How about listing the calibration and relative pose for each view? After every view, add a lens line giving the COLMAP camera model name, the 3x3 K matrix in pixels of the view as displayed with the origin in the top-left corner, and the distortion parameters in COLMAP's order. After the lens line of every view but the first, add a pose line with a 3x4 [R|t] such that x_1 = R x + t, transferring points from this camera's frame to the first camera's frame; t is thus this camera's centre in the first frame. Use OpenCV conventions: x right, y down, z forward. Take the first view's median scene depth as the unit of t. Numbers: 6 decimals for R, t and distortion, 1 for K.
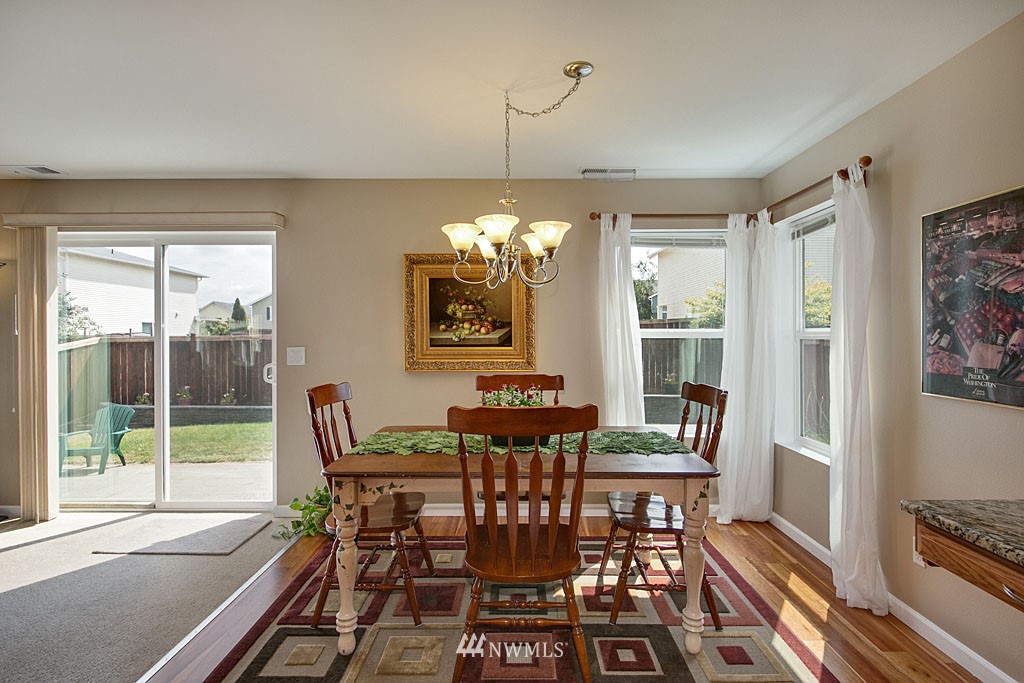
lens RADIAL K [[499.0, 0, 512.0], [0, 499.0, 341.5], [0, 0, 1]] dist [0.000808, 0.000085]
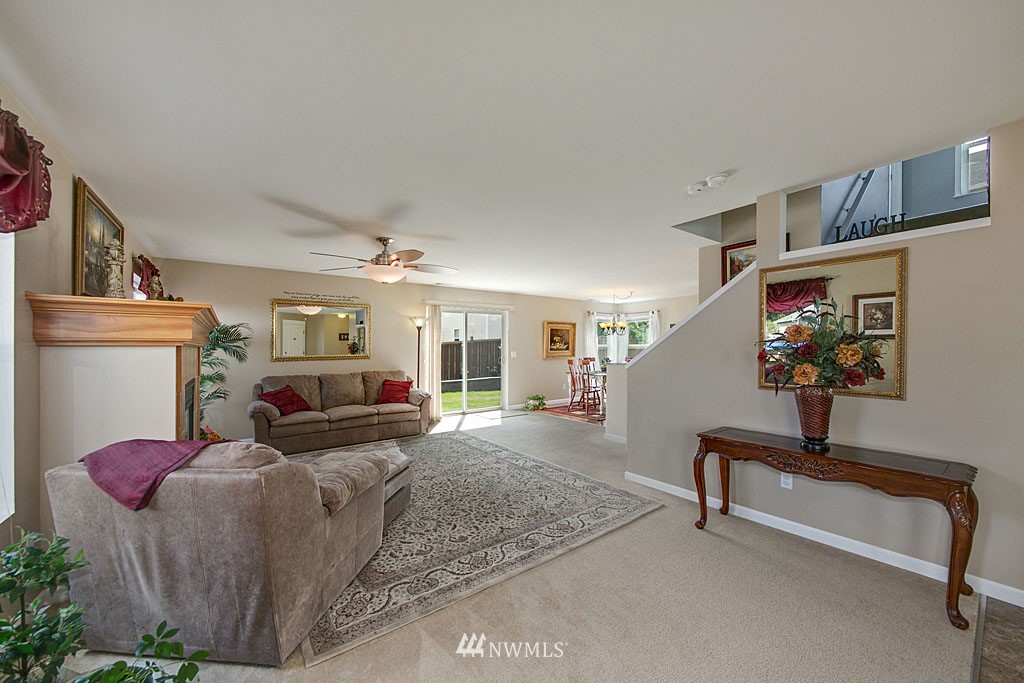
lens RADIAL K [[377.1, 0, 512.0], [0, 377.1, 341.5], [0, 0, 1]] dist [0.000174, 0.000000]
pose [[0.796146, -0.001393, 0.605103, -1.756056], [0.011073, 0.999863, -0.012267, -0.020505], [-0.605003, 0.016467, 0.796053, -0.707615]]
